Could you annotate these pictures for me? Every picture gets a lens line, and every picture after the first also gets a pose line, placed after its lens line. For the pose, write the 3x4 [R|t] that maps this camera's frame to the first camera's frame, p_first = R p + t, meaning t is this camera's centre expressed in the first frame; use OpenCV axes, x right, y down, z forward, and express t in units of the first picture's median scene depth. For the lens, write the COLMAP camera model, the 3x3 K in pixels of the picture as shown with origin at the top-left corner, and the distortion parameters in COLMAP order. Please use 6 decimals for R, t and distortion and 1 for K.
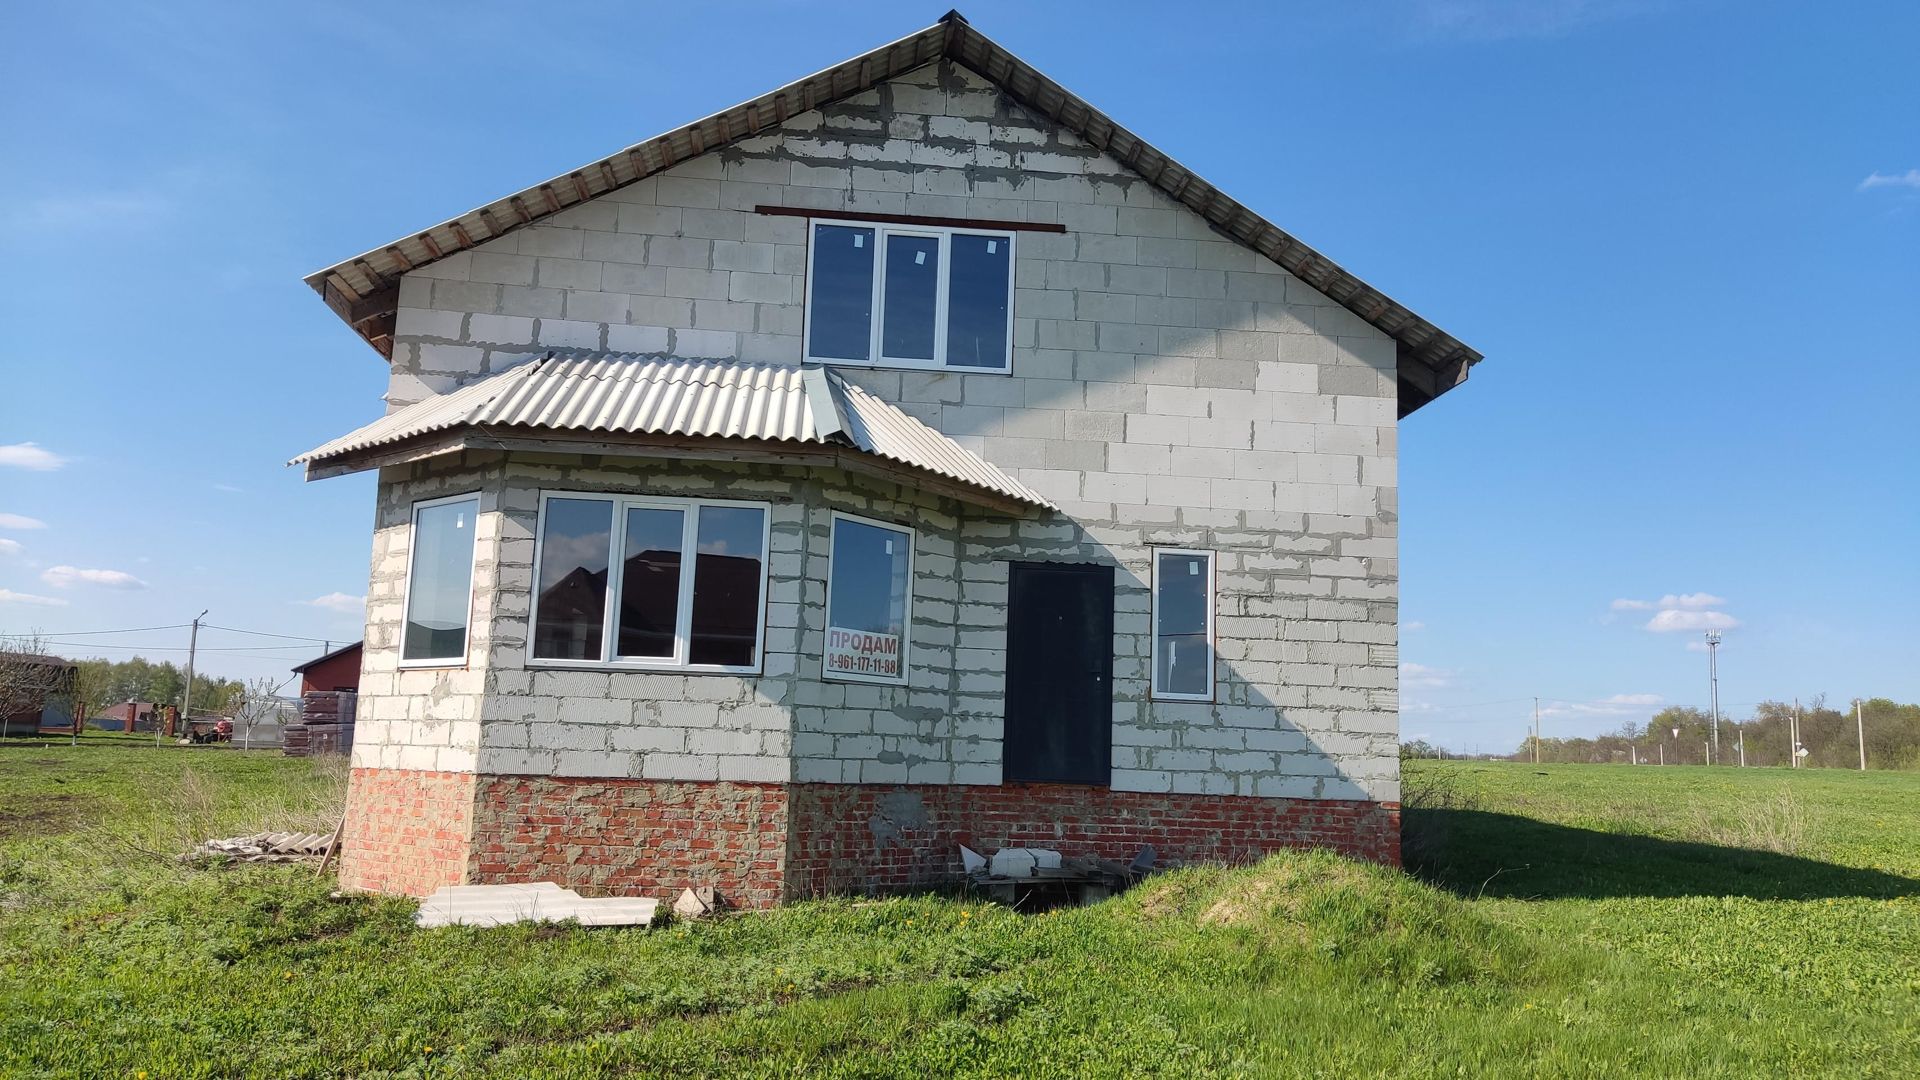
lens RADIAL K [[1453.0, 0, 962.4], [0, 1453.0, 539.7], [0, 0, 1]] dist [0.078834, -0.033762]
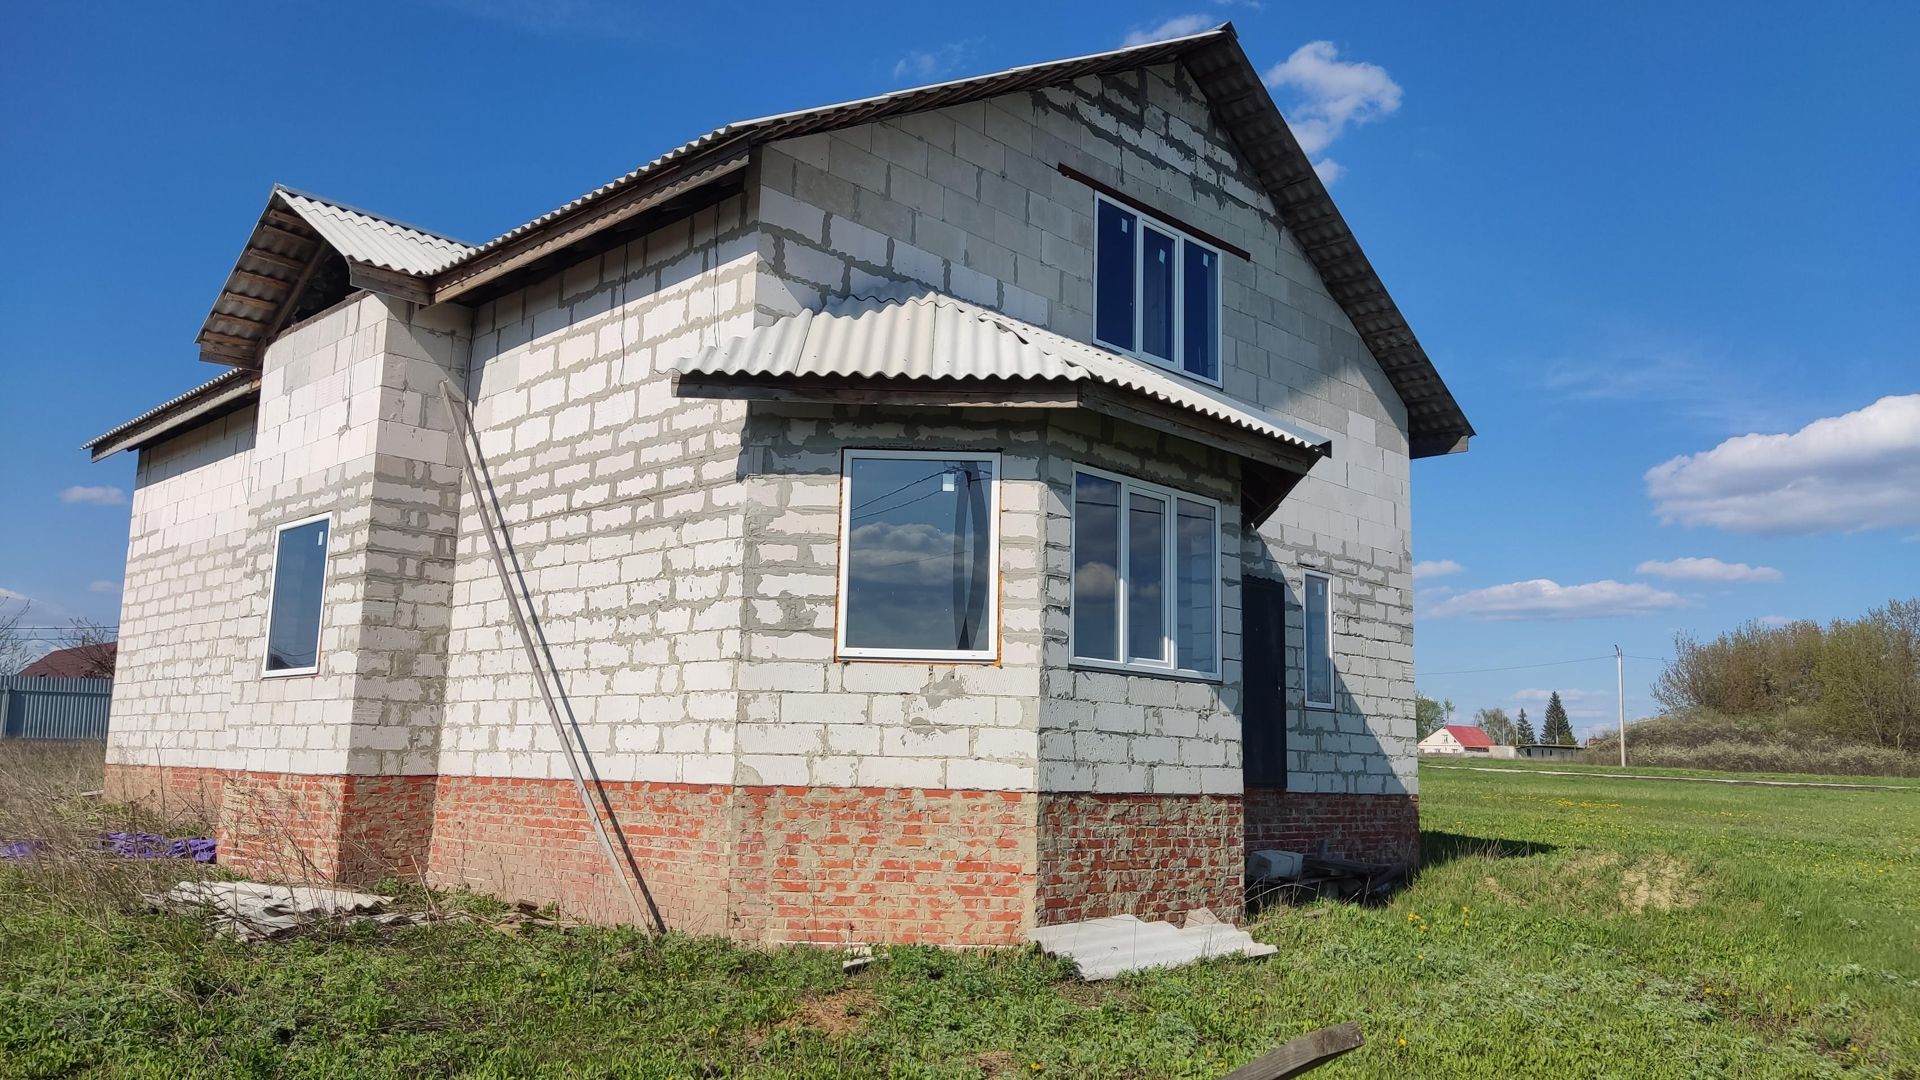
lens RADIAL K [[1453.0, 0, 961.7], [0, 1453.0, 539.5], [0, 0, 1]] dist [0.078834, -0.033762]
pose [[0.751283, 0.086705, 0.654259, -0.787101], [-0.097553, 0.995032, -0.019846, 0.031085], [-0.652730, -0.048915, 0.756010, 0.344976]]
